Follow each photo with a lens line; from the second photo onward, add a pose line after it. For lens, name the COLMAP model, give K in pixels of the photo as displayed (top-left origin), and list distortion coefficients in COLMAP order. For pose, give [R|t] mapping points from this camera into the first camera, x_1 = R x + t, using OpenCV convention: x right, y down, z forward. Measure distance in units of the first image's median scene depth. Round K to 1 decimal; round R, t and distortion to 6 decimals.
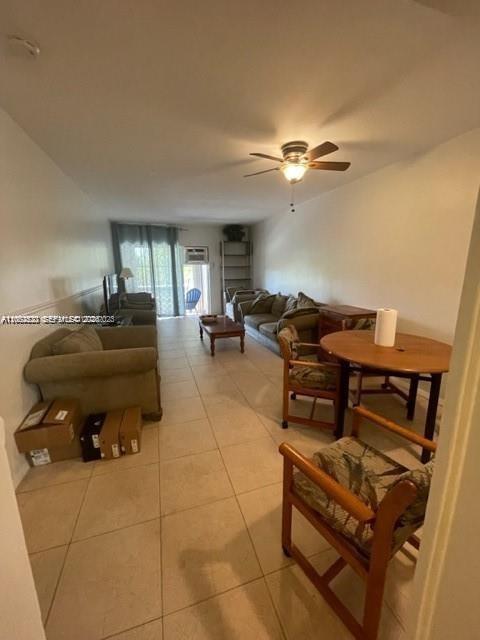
lens RADIAL K [[258.7, 0, 243.3], [0, 258.7, 319.5], [0, 0, 1]] dist [-0.000959, -0.000096]
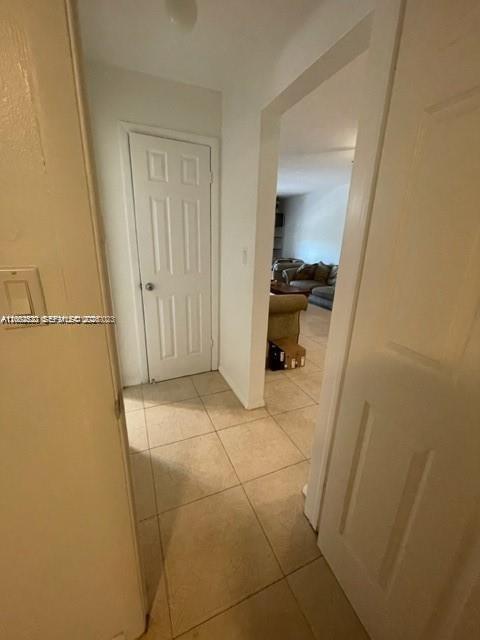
lens RADIAL K [[258.7, 0, 243.3], [0, 258.7, 319.5], [0, 0, 1]] dist [-0.000959, -0.000096]
pose [[0.994798, 0.014565, 0.100822, -0.260043], [-0.024955, 0.994412, 0.102576, 0.034159], [-0.098764, -0.104558, 0.989603, -0.106053]]
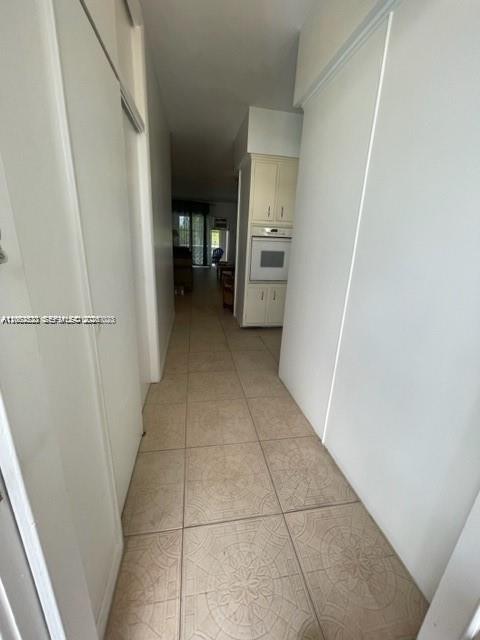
lens RADIAL K [[259.9, 0, 238.5], [0, 259.9, 317.7], [0, 0, 1]] dist [-0.001918, -0.000154]
pose [[0.987237, 0.090074, -0.131342, 0.159218], [-0.077427, 0.992129, 0.098414, 0.125820], [0.139173, -0.086988, 0.986440, -0.478759]]
